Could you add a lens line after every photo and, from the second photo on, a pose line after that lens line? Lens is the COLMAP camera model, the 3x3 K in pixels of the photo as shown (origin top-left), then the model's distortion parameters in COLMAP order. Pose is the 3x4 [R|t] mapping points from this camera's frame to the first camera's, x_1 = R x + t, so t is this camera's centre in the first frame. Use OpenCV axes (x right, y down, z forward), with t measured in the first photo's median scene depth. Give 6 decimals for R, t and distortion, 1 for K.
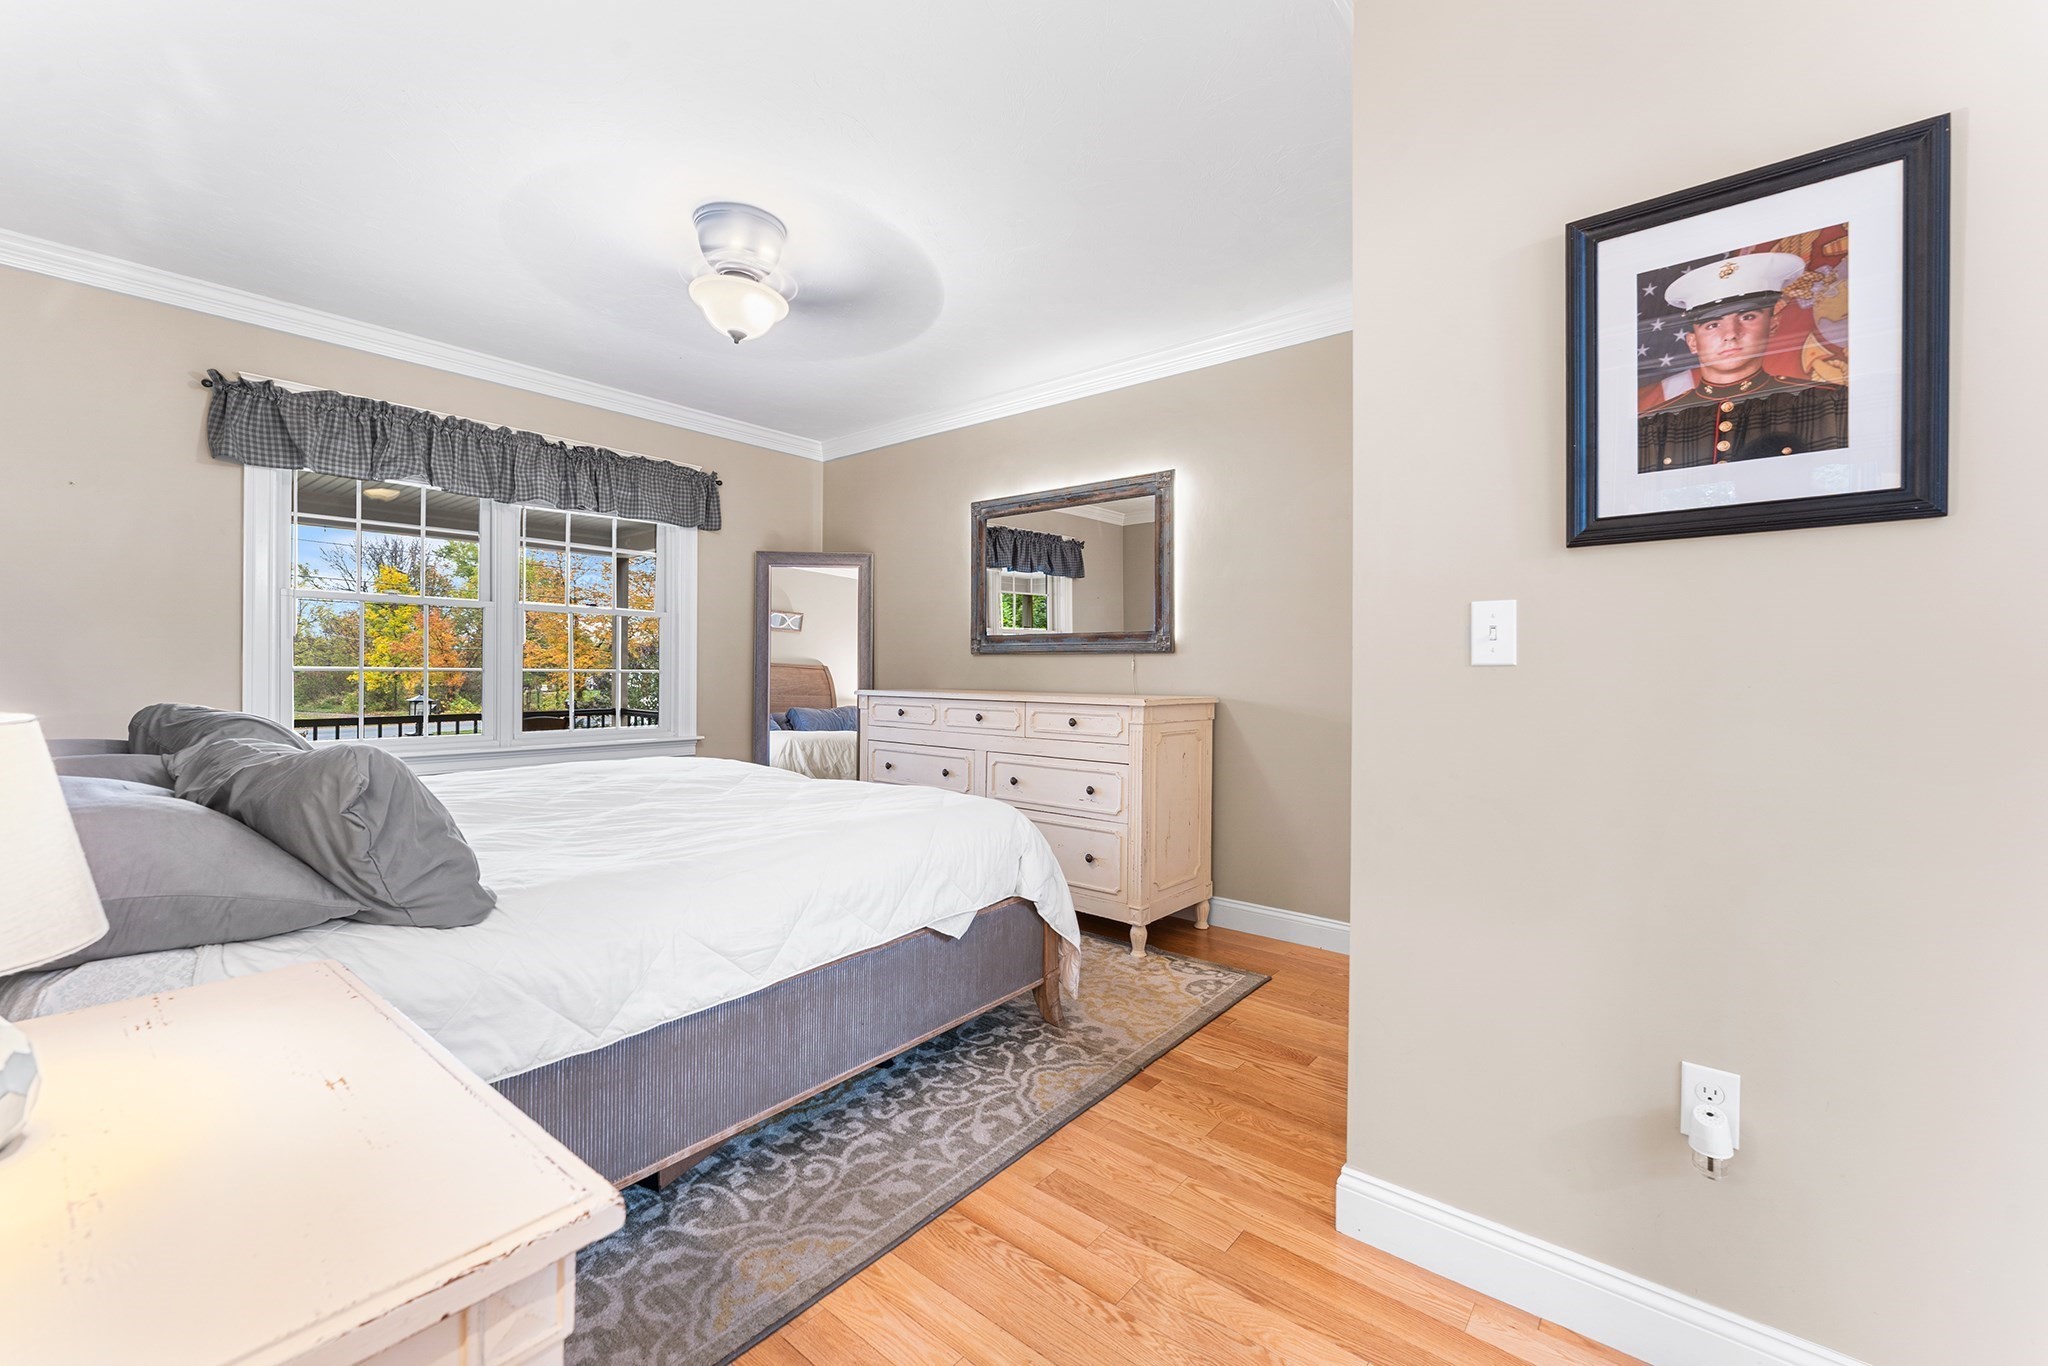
lens RADIAL K [[831.1, 0, 1027.2], [0, 831.1, 670.0], [0, 0, 1]] dist [-0.002981, 0.000199]
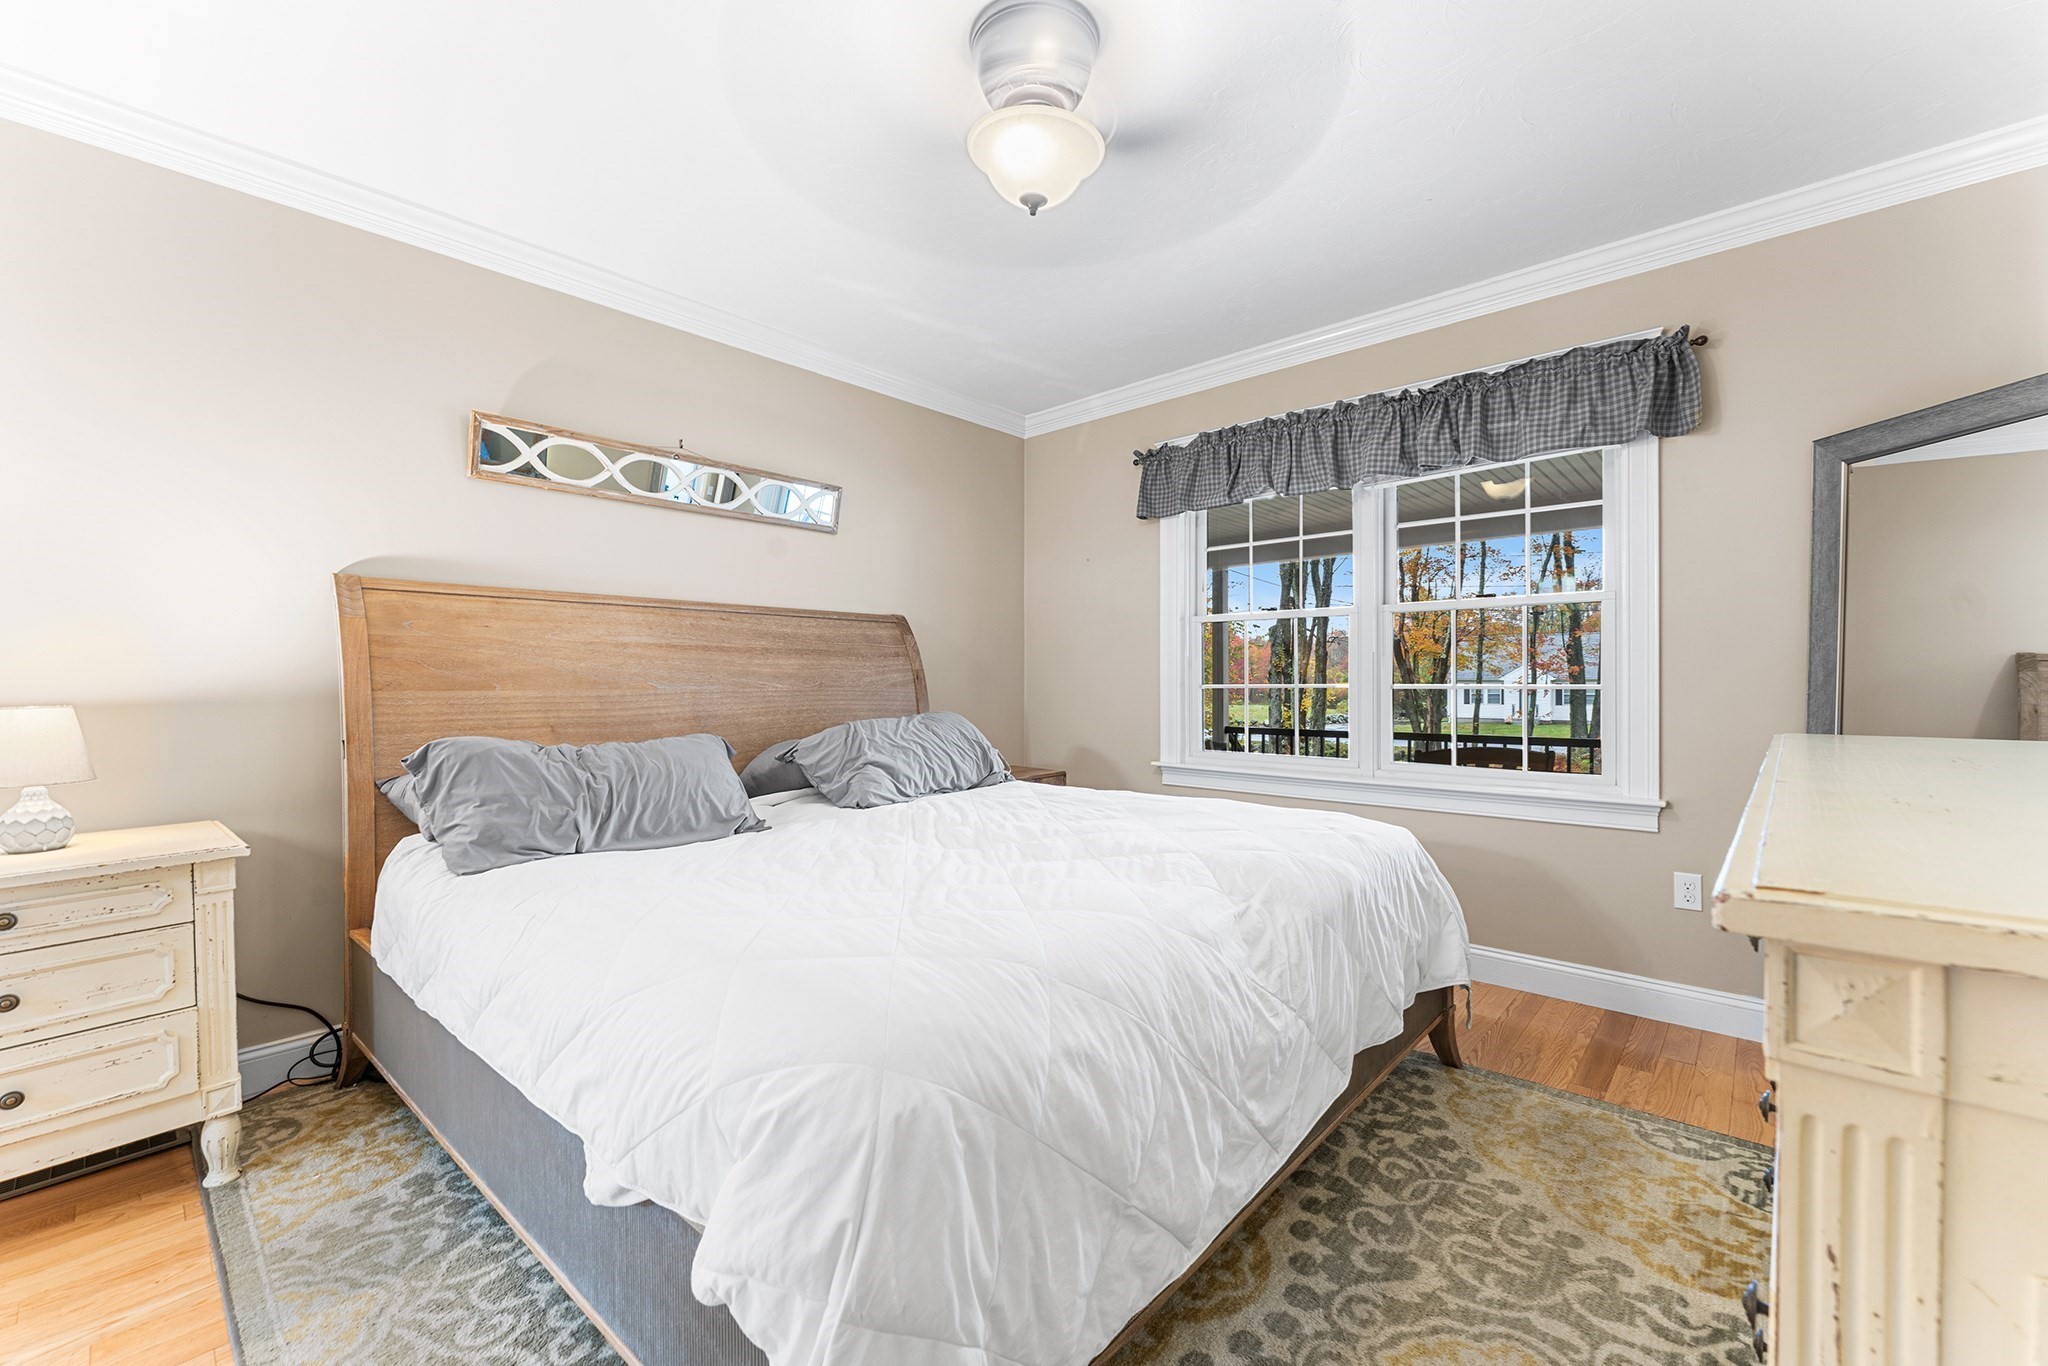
lens RADIAL K [[831.1, 0, 1027.9], [0, 831.1, 689.6], [0, 0, 1]] dist [-0.002981, 0.000199]
pose [[-0.040516, 0.001430, -0.999178, 0.292819], [-0.000877, 0.999999, 0.001467, 0.003210], [0.999179, 0.000936, -0.040515, 0.897498]]
